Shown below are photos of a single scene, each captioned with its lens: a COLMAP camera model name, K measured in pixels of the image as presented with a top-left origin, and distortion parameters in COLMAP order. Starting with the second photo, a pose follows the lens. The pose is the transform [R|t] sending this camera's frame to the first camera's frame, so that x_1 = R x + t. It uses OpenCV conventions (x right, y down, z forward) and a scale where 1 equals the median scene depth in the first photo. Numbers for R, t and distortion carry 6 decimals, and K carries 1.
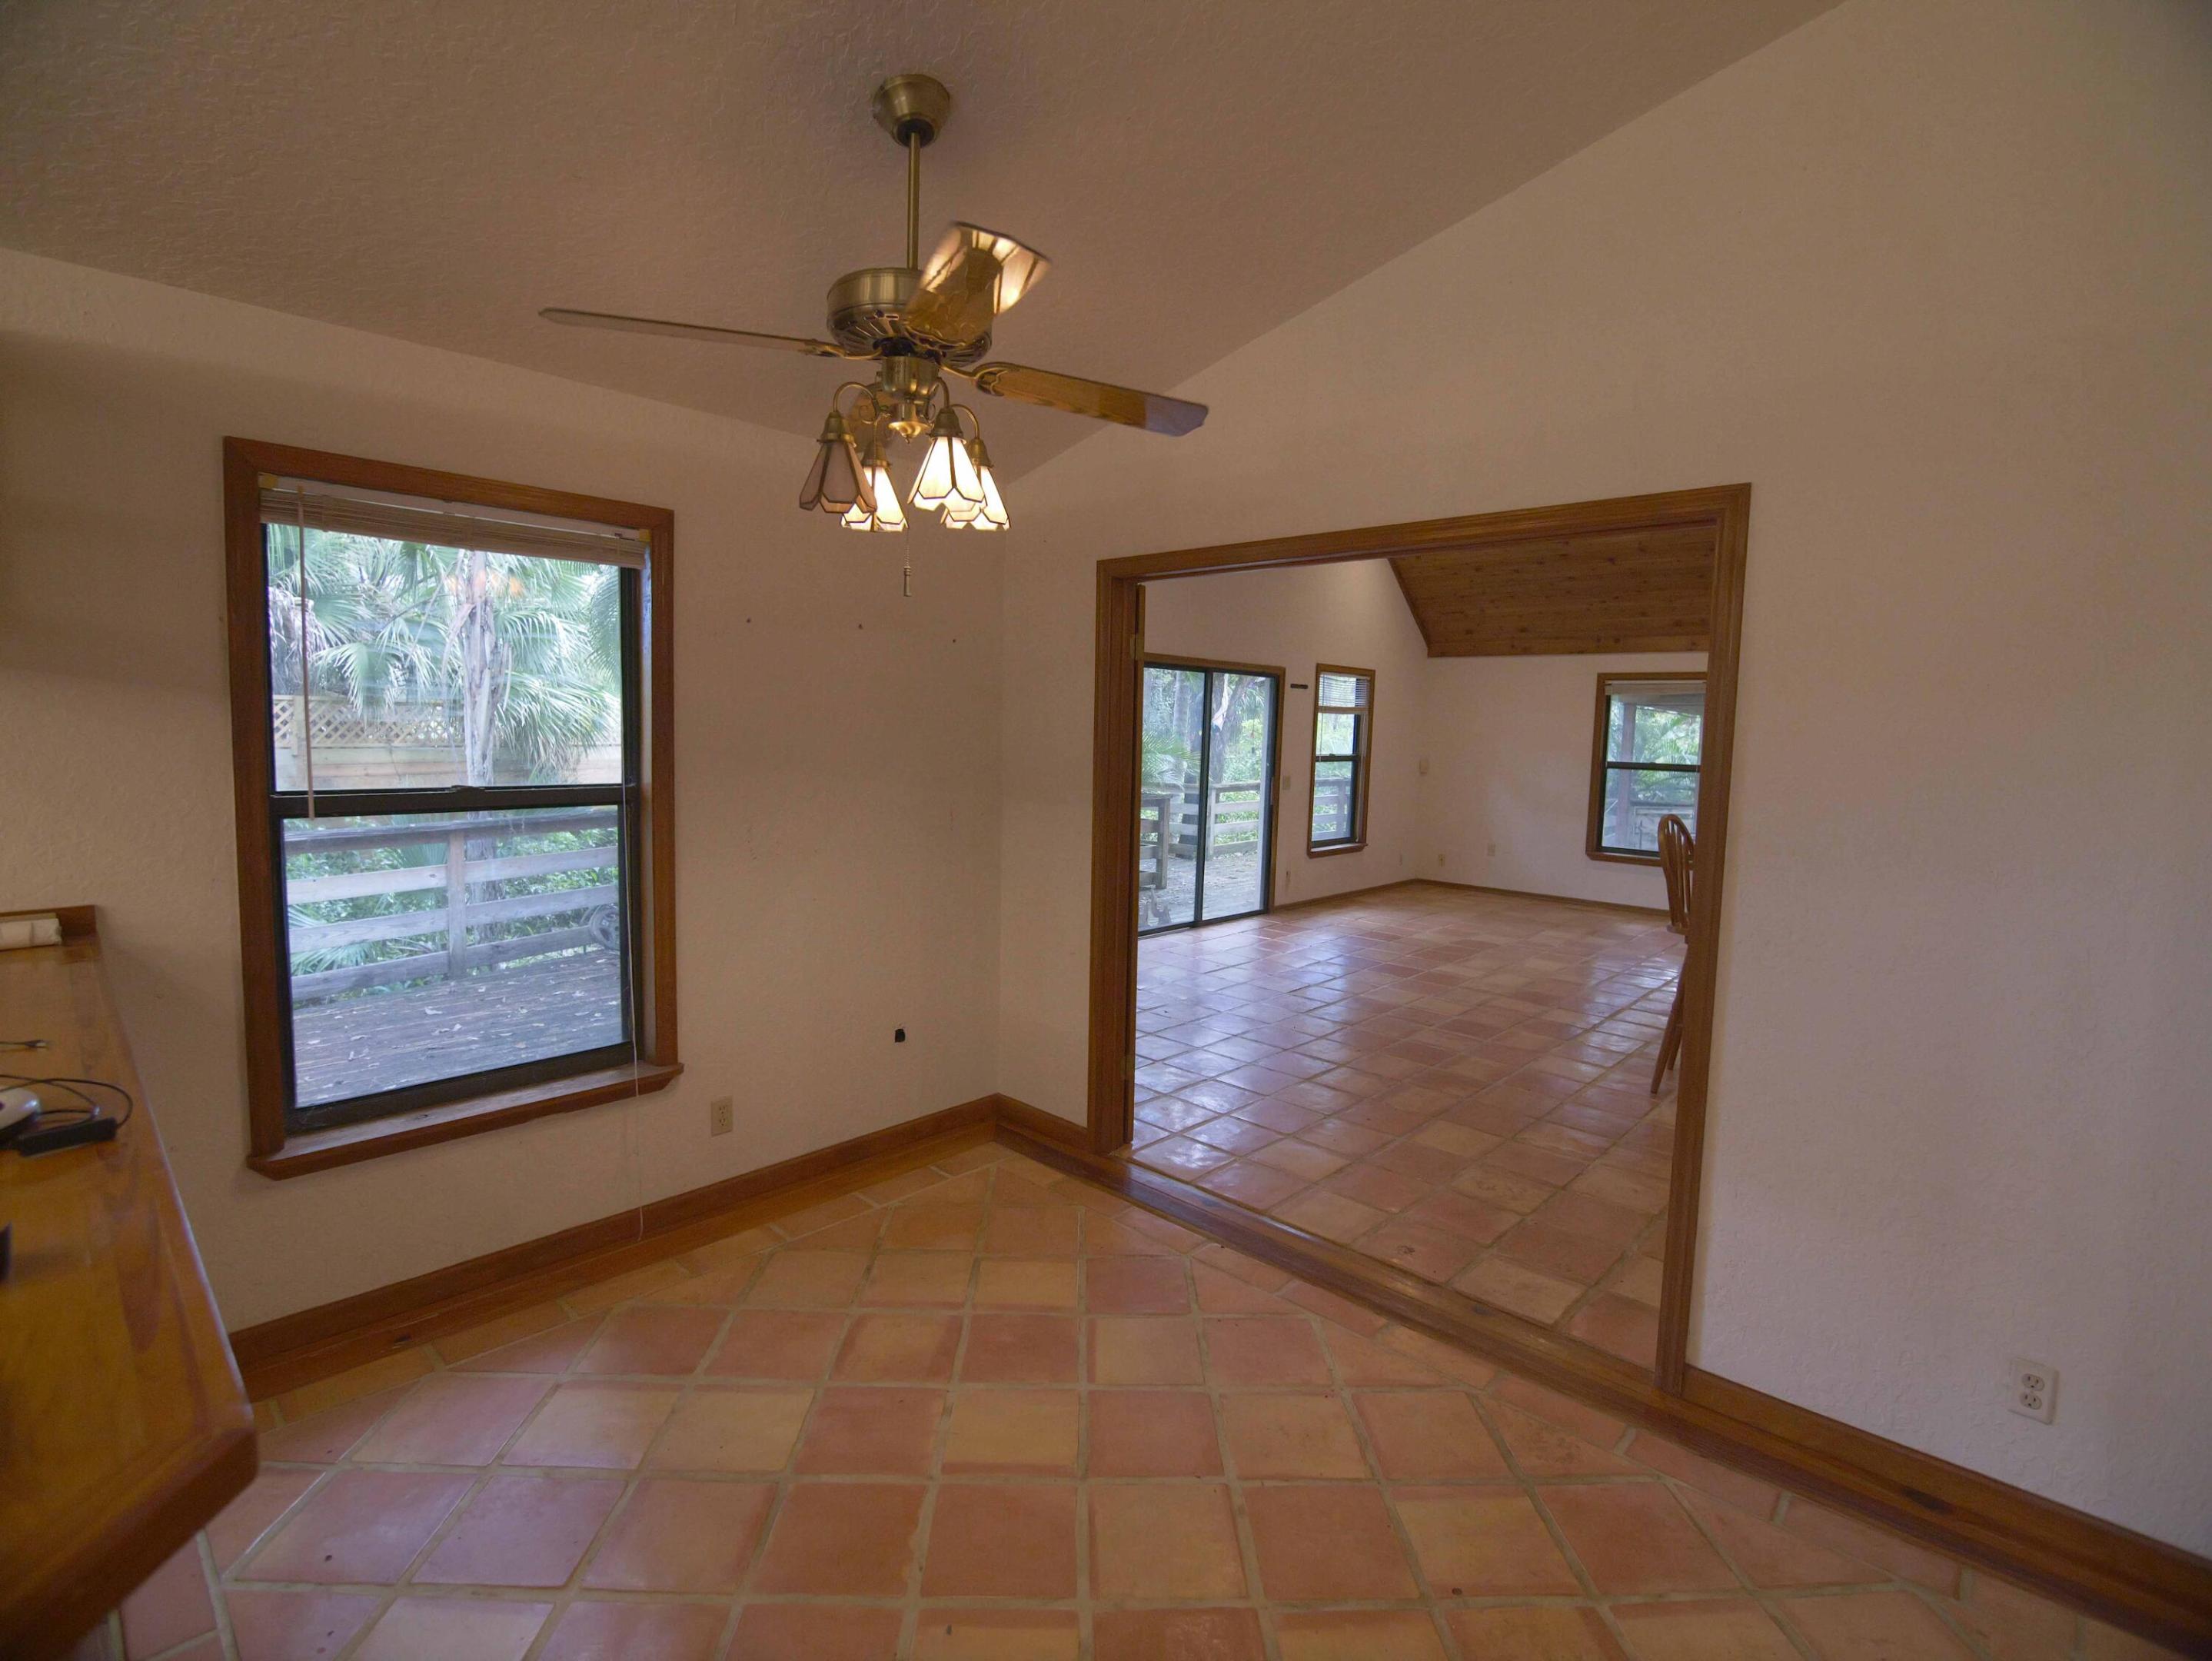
lens RADIAL K [[1031.0, 0, 1112.7], [0, 1031.0, 808.0], [0, 0, 1]] dist [-0.002925, -0.000178]
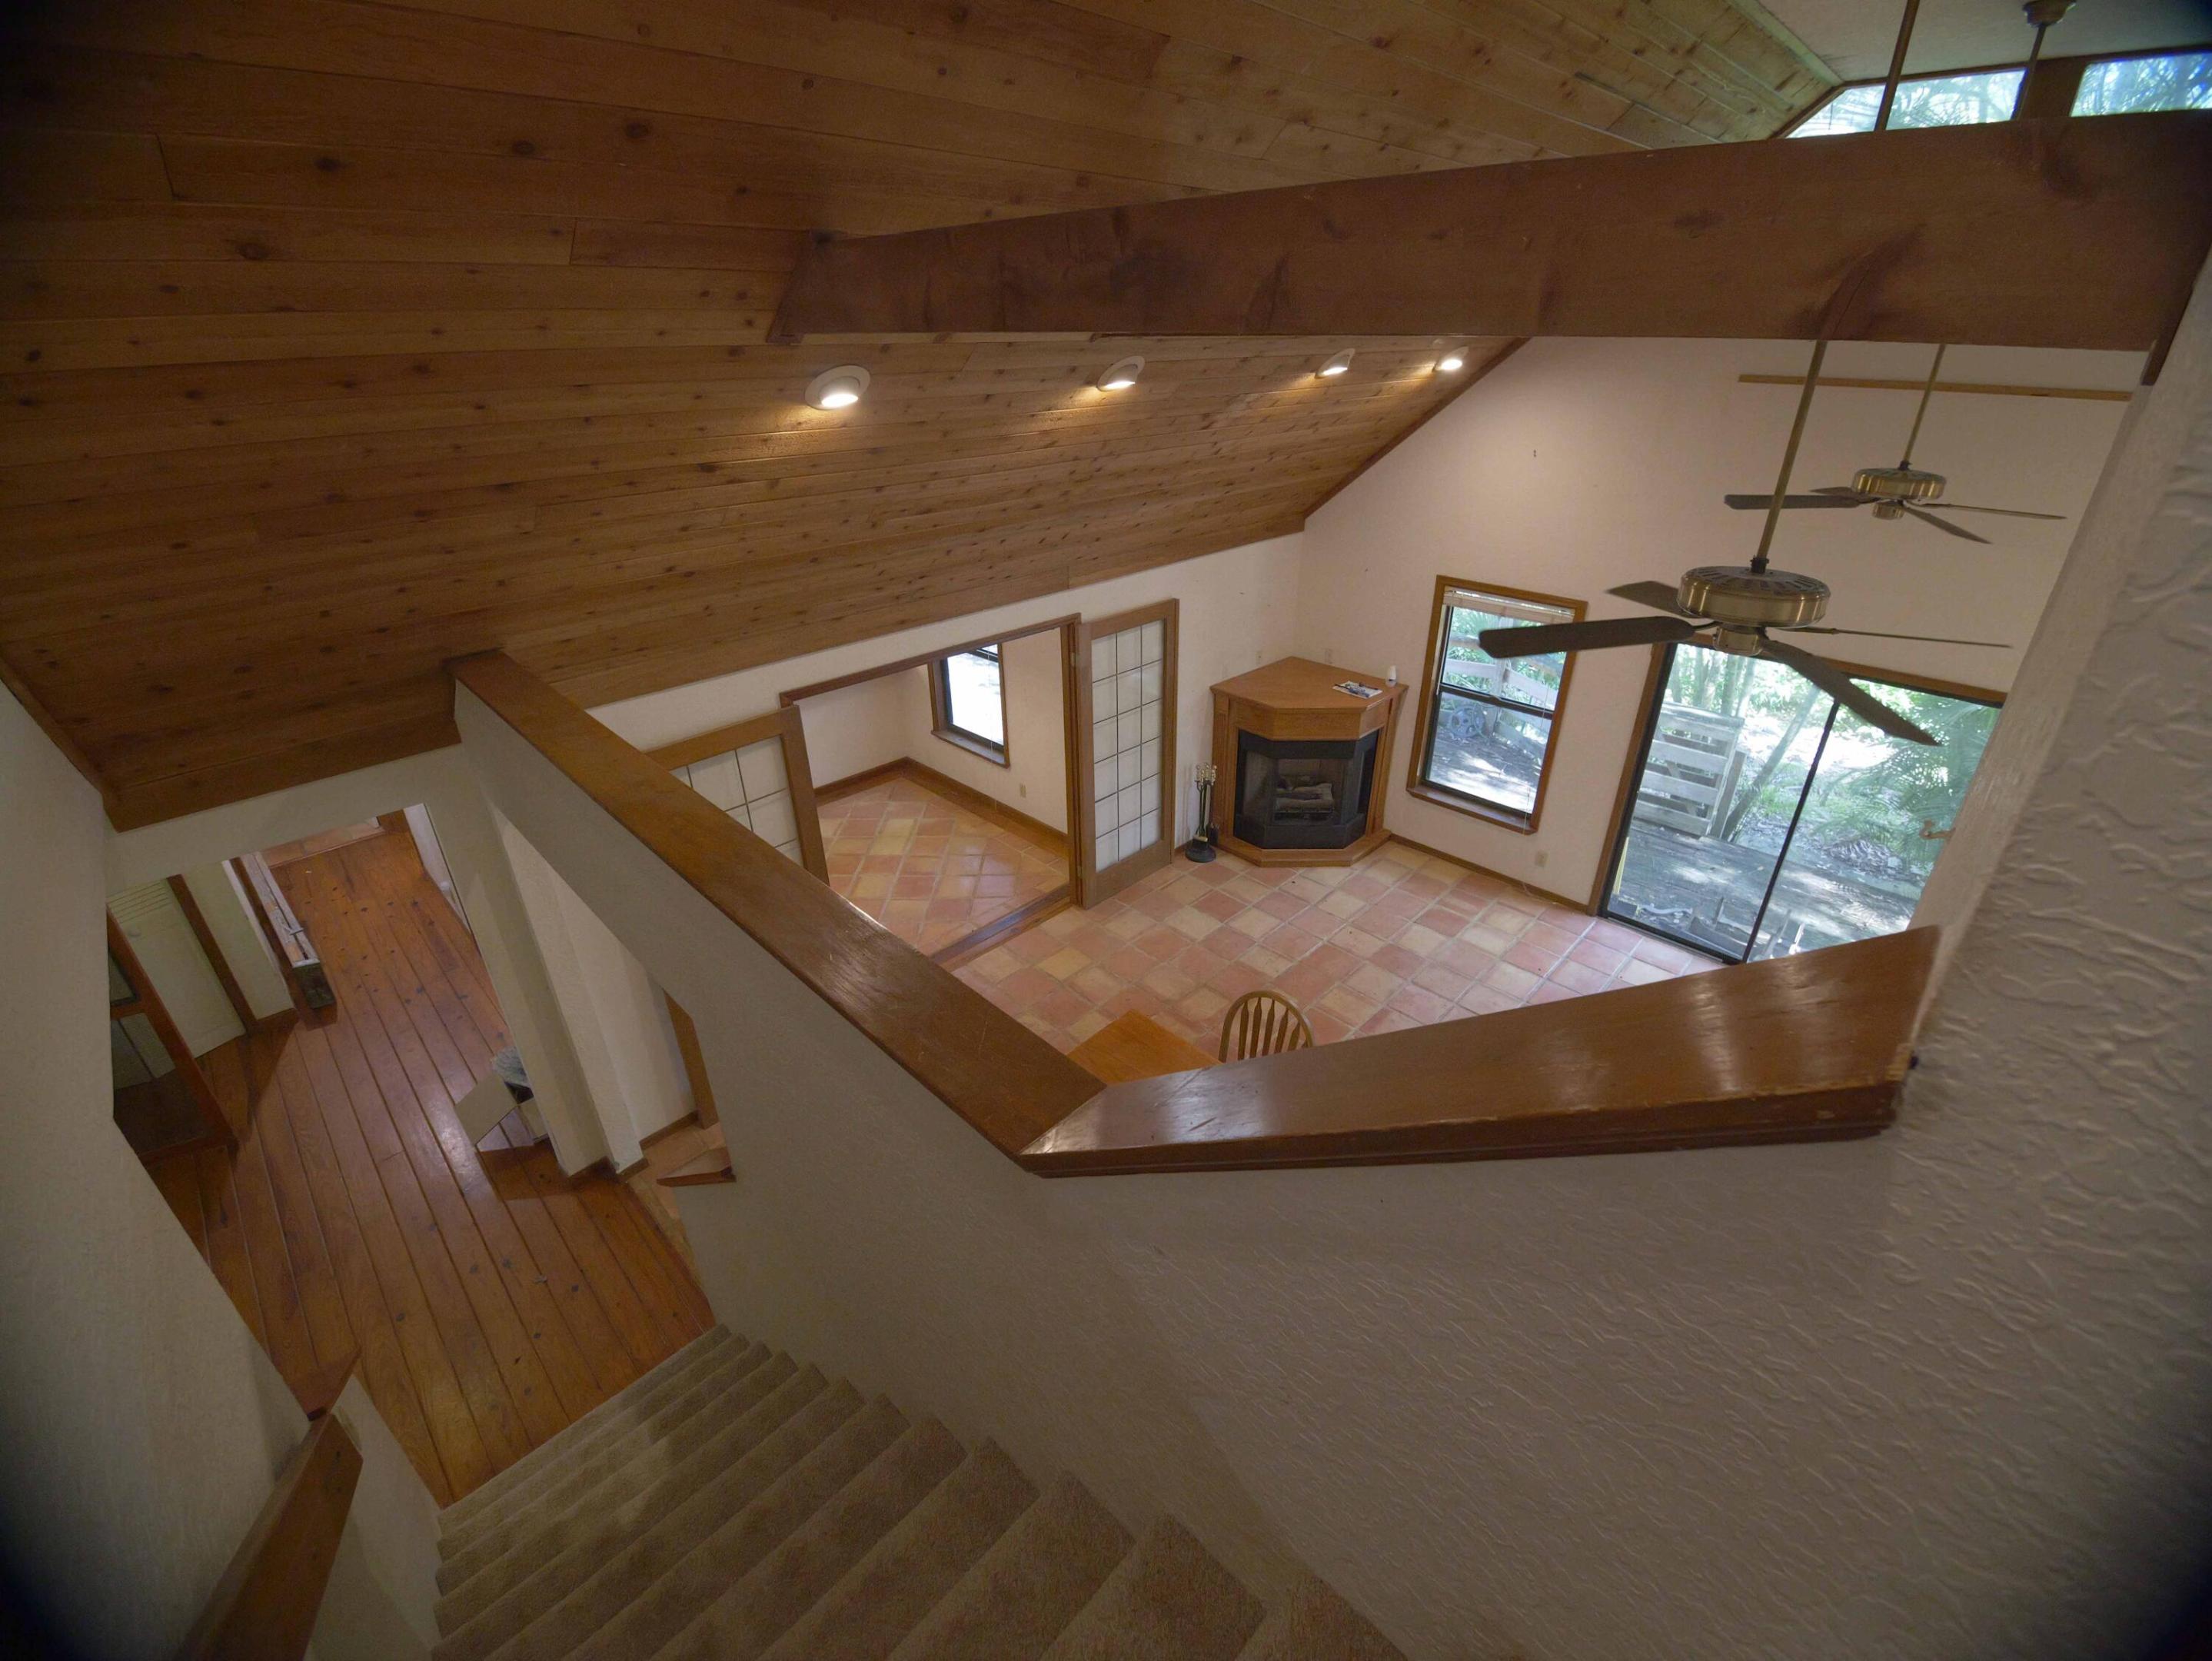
lens RADIAL K [[944.6, 0, 1094.8], [0, 944.6, 796.0], [0, 0, 1]] dist [0.000774, 0.000012]
pose [[-0.036207, 0.421132, -0.906276, 0.633283], [-0.072052, 0.903411, 0.422679, -0.252133], [0.996743, 0.080603, -0.002366, 0.424143]]
